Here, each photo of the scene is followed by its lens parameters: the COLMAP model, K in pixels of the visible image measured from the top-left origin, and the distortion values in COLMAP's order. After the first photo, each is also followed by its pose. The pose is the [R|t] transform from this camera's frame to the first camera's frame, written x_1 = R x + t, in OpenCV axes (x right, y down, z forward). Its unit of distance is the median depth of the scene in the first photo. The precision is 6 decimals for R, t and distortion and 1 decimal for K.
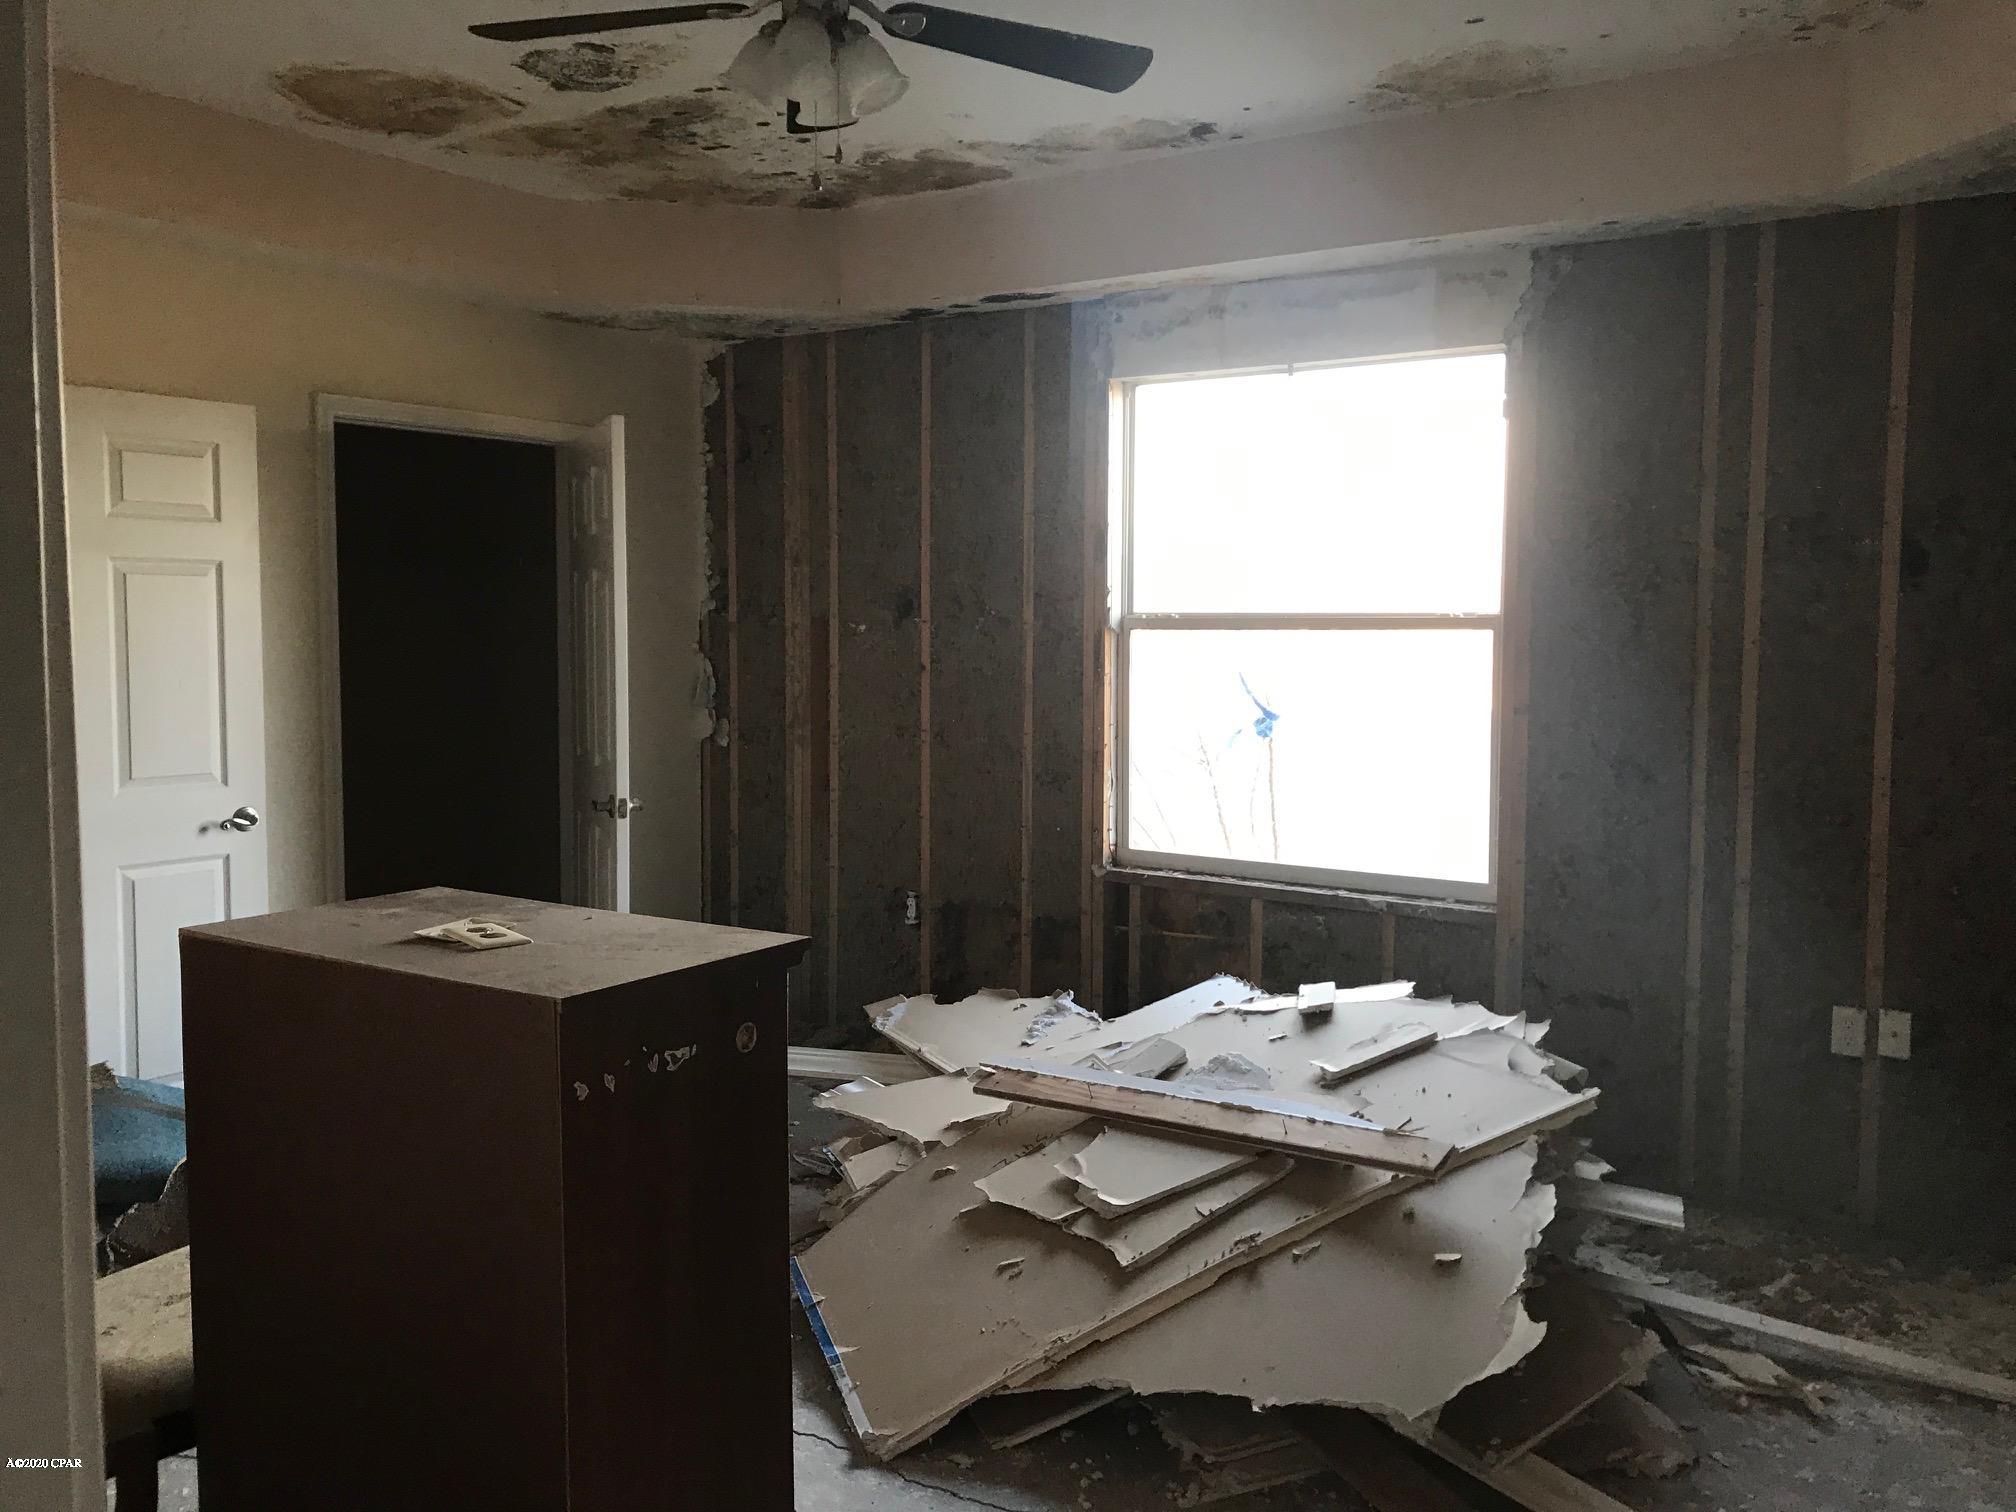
lens RADIAL K [[1633.9, 0, 1009.1], [0, 1633.9, 741.2], [0, 0, 1]] dist [0.131176, -0.353493]
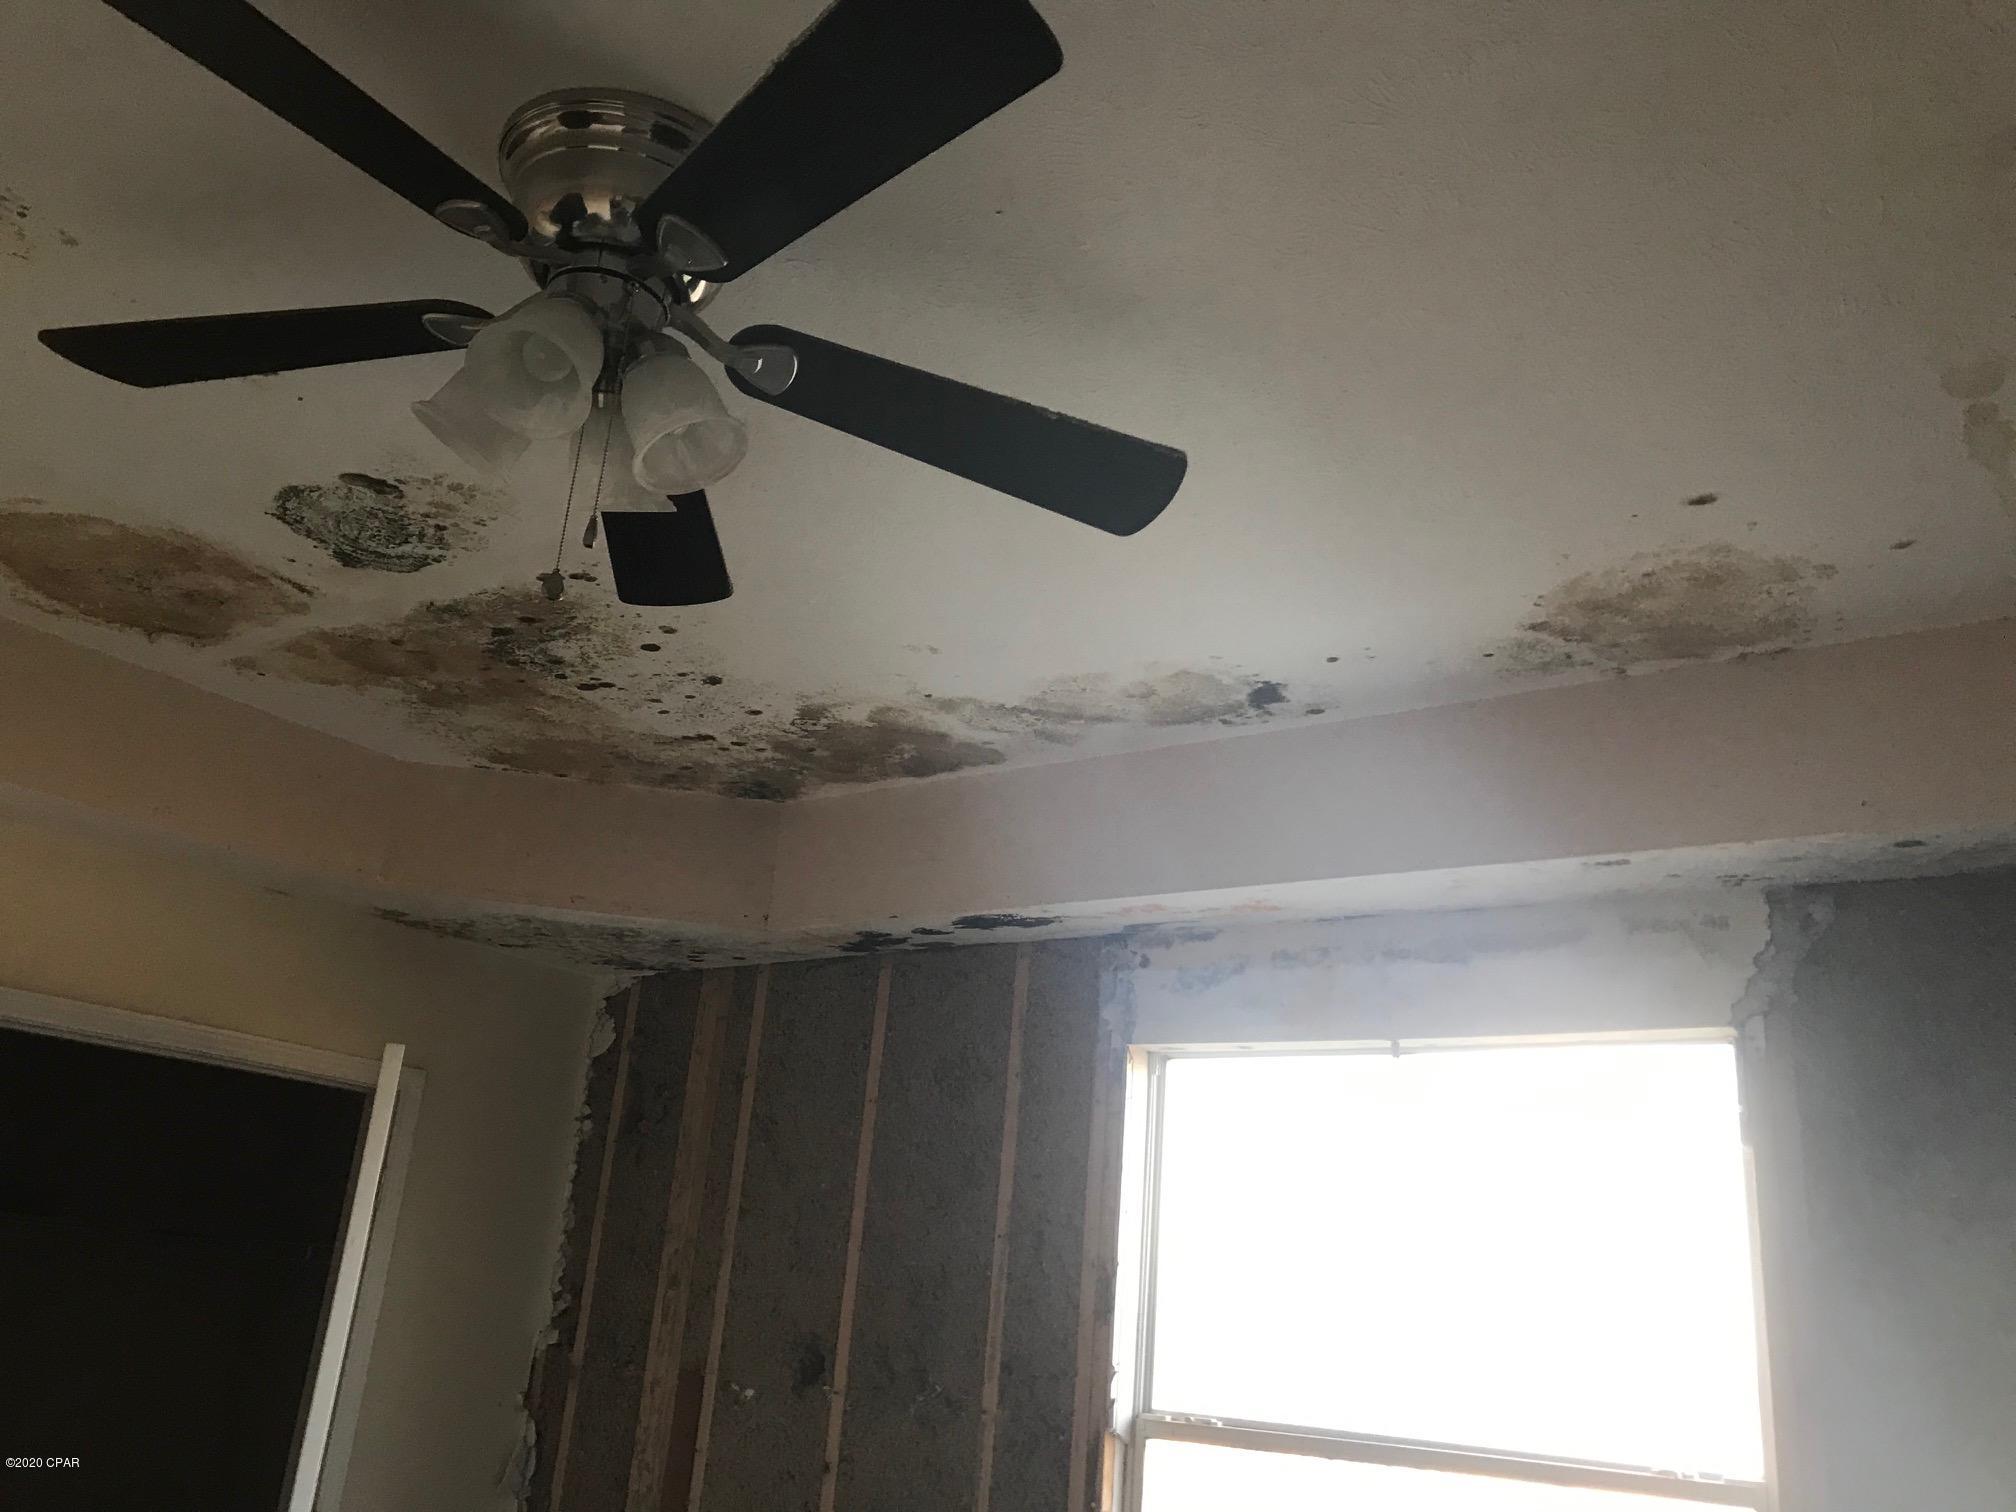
lens RADIAL K [[1633.9, 0, 1009.1], [0, 1633.9, 741.2], [0, 0, 1]] dist [0.131176, -0.353493]
pose [[0.996826, 0.063681, -0.047783, 0.036041], [-0.077732, 0.908232, -0.411184, -0.047776], [0.017214, 0.413593, 0.910299, 0.316001]]
